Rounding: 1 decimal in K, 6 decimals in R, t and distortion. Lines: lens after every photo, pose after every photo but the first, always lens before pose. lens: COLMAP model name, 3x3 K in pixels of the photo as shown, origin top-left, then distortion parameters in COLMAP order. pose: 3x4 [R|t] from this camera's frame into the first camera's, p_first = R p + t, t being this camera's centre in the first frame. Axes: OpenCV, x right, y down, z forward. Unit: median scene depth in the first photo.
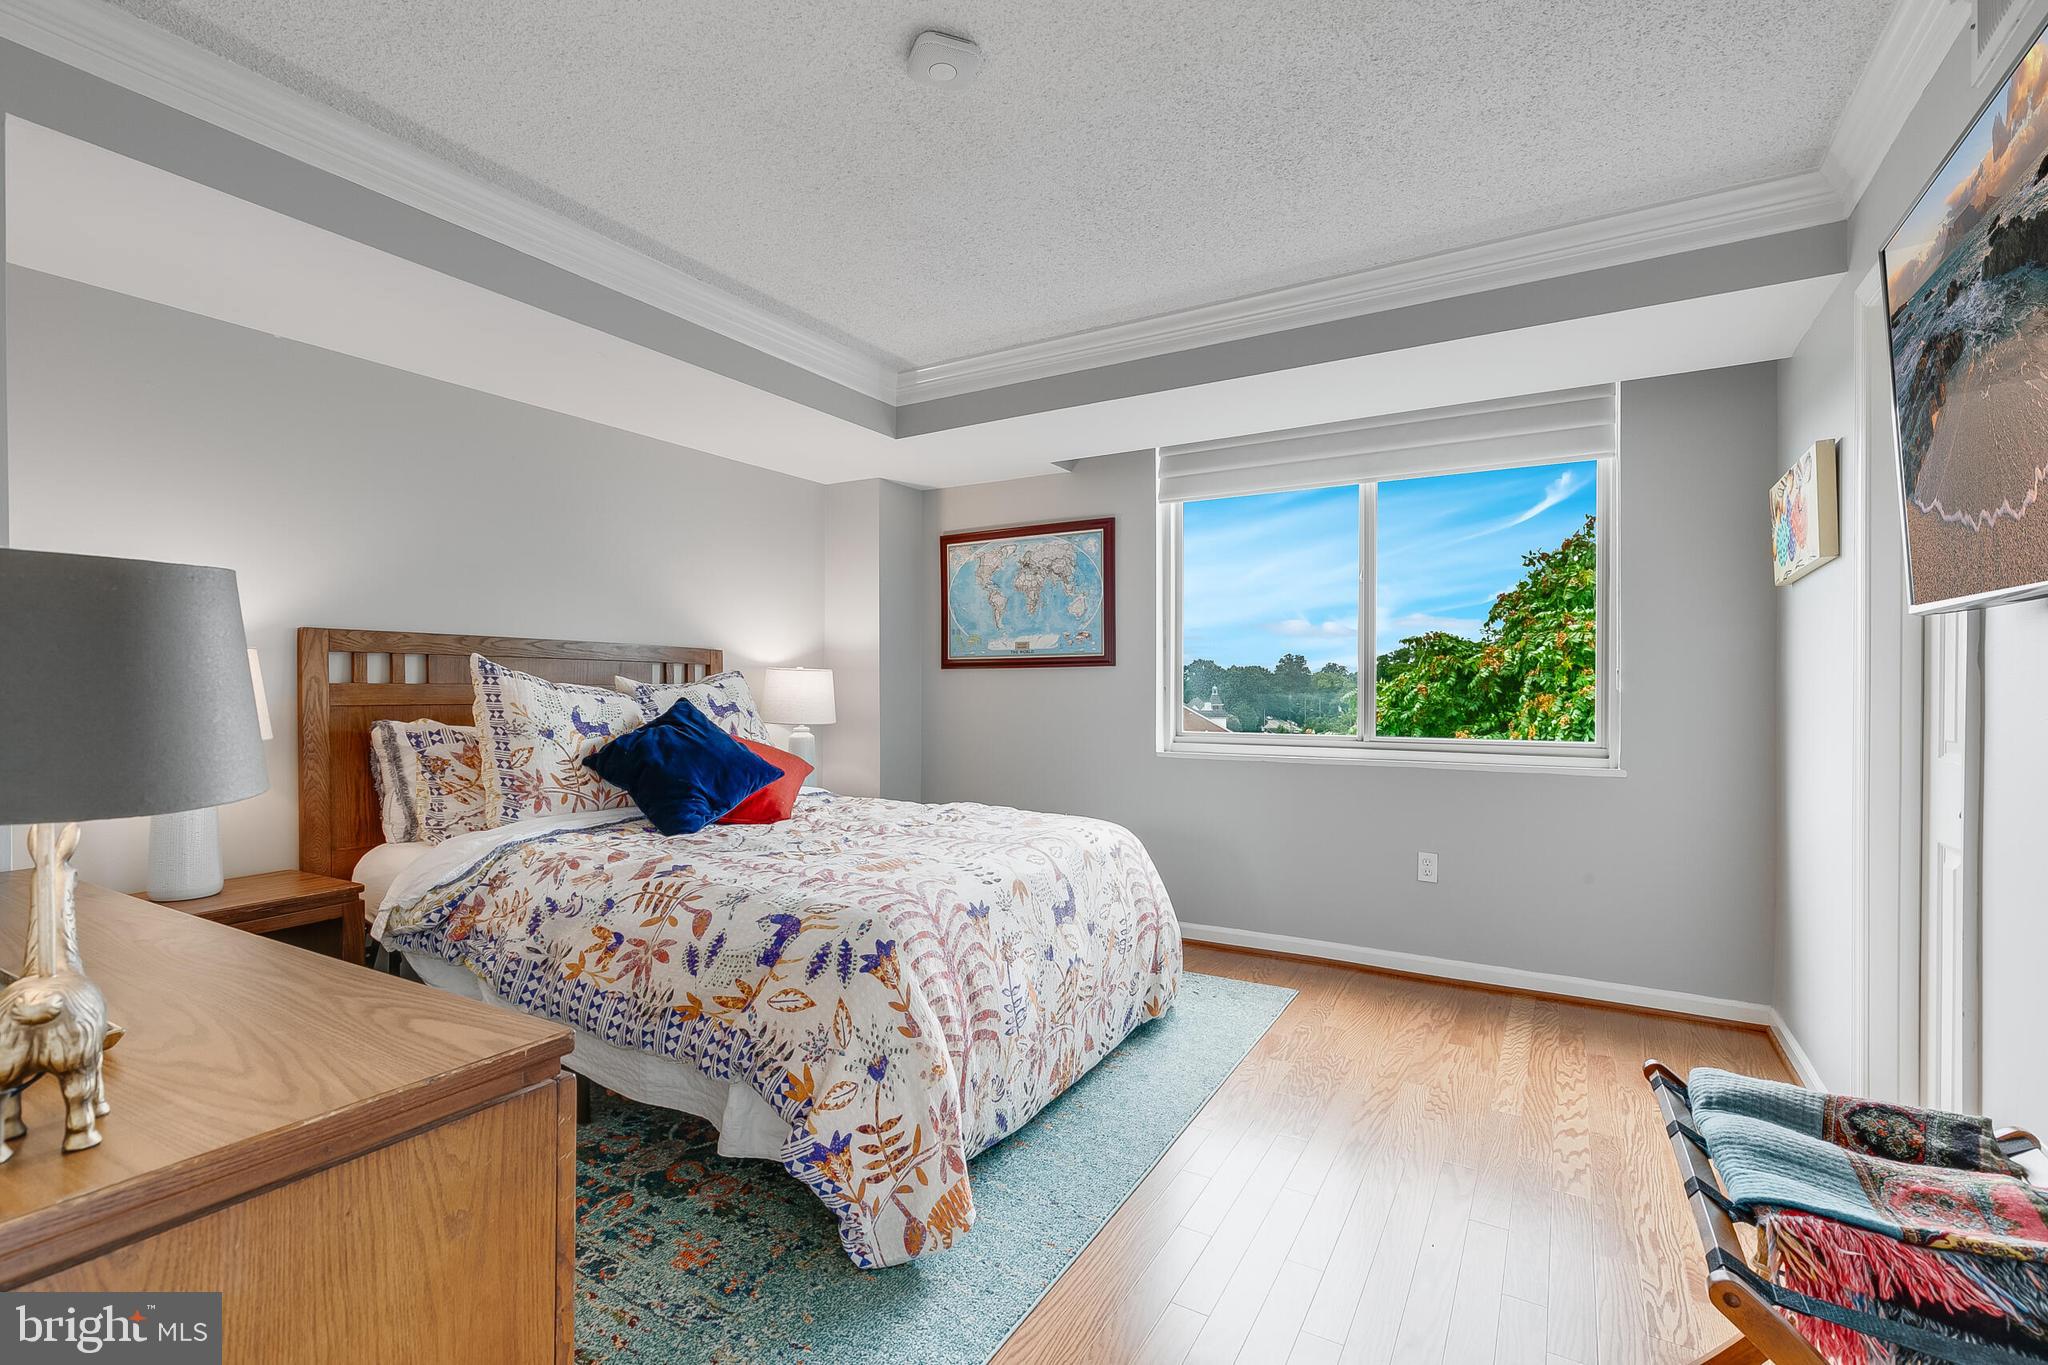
lens RADIAL K [[931.2, 0, 1024.4], [0, 931.2, 695.4], [0, 0, 1]] dist [0.010346, -0.002379]
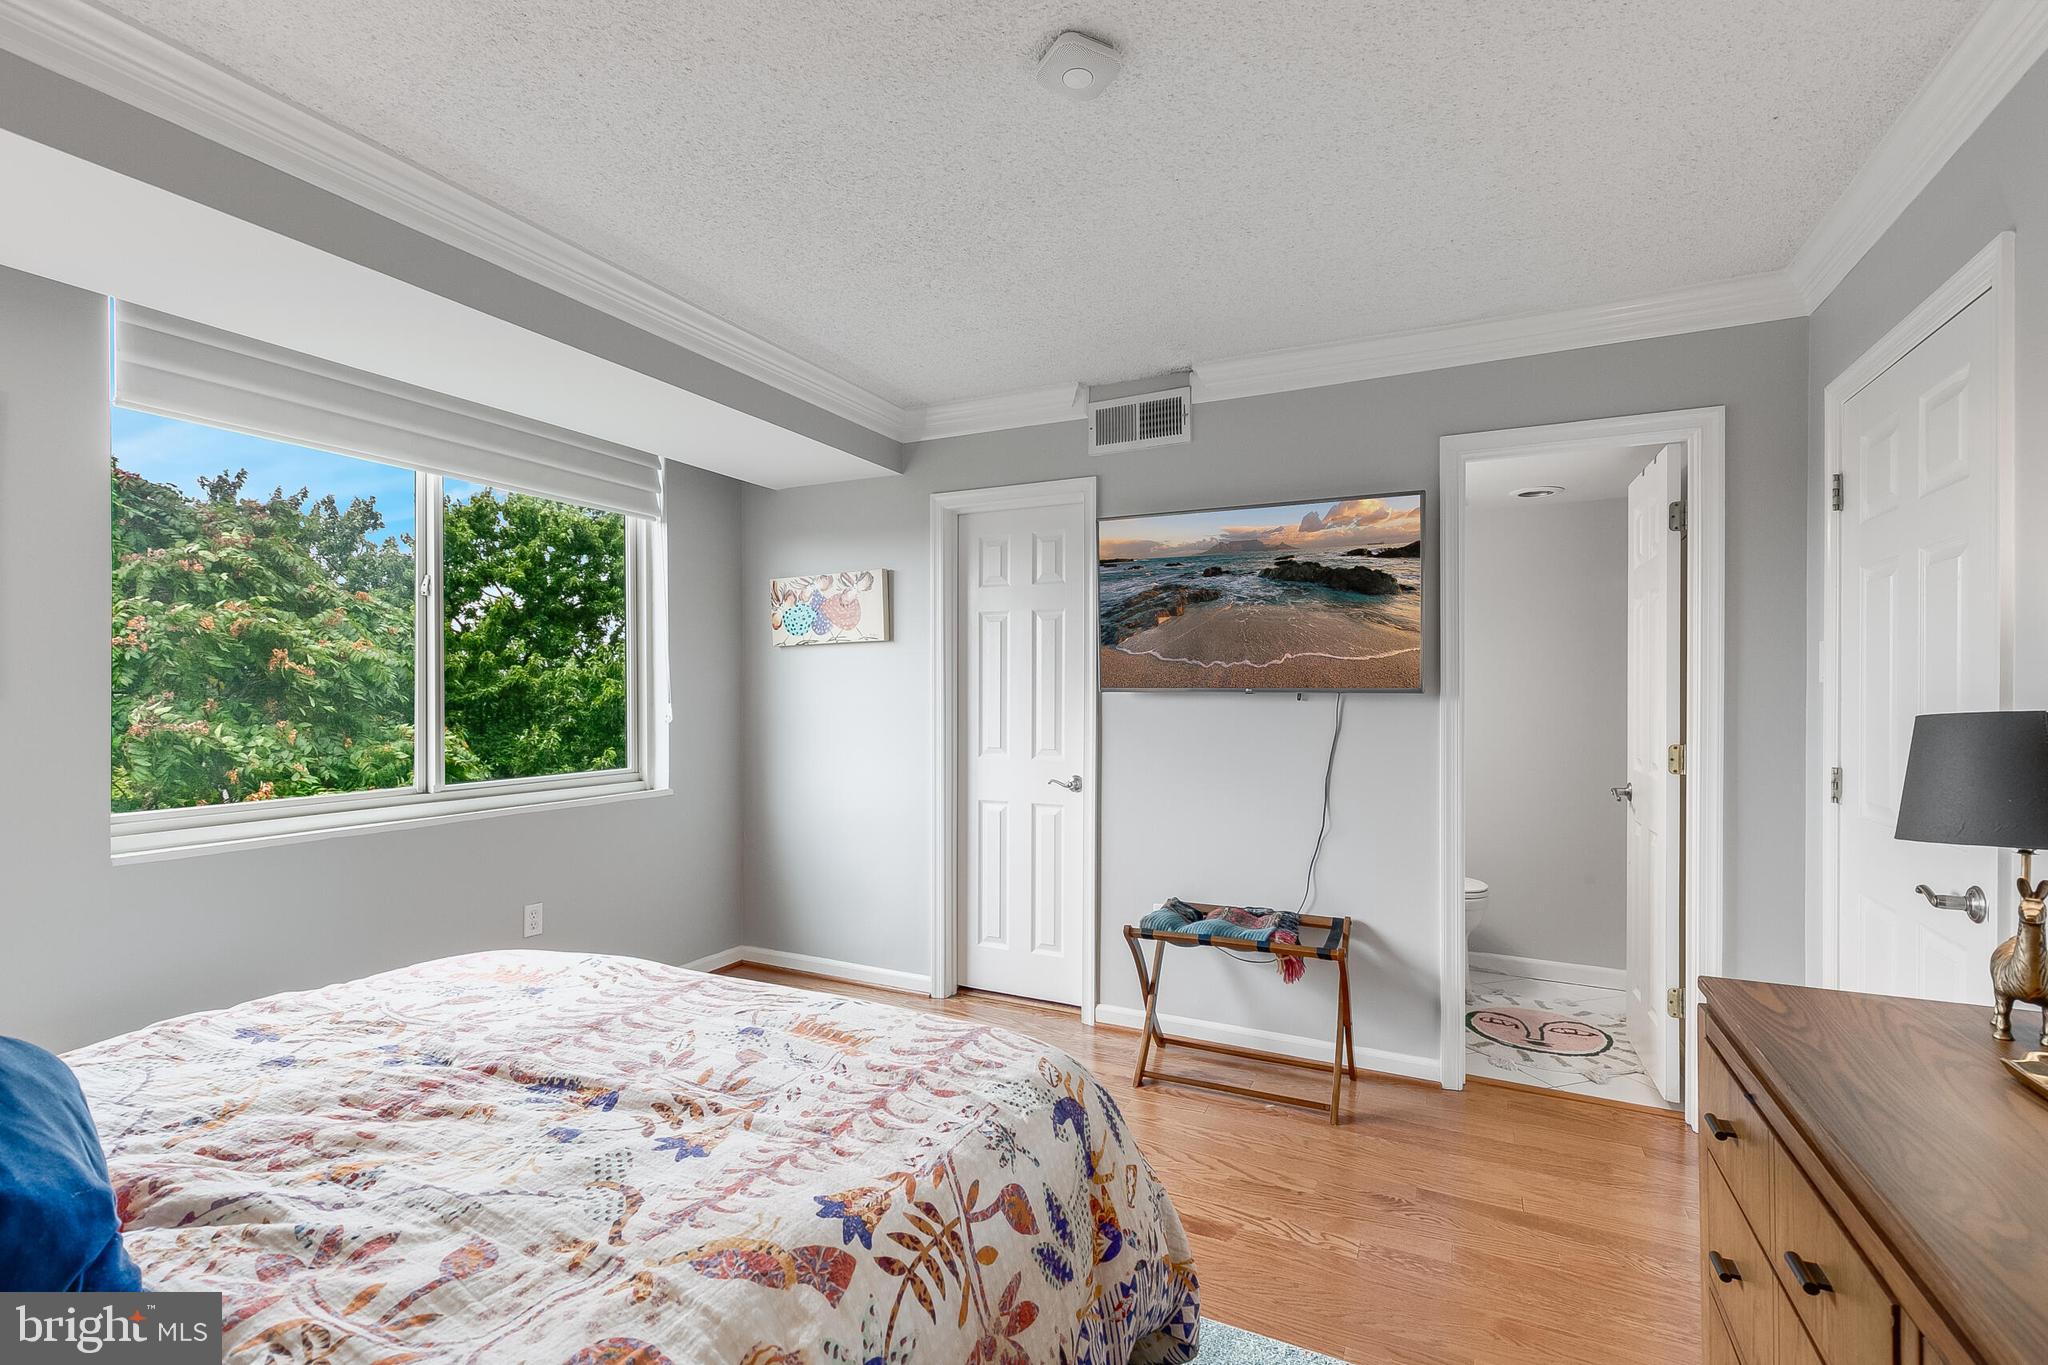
lens RADIAL K [[931.2, 0, 1018.5], [0, 931.2, 685.9], [0, 0, 1]] dist [0.010346, -0.002379]
pose [[-0.087630, 0.003711, 0.996146, -0.851993], [0.004020, 0.999986, -0.003372, -0.065293], [-0.996145, 0.003709, -0.087643, 0.983694]]
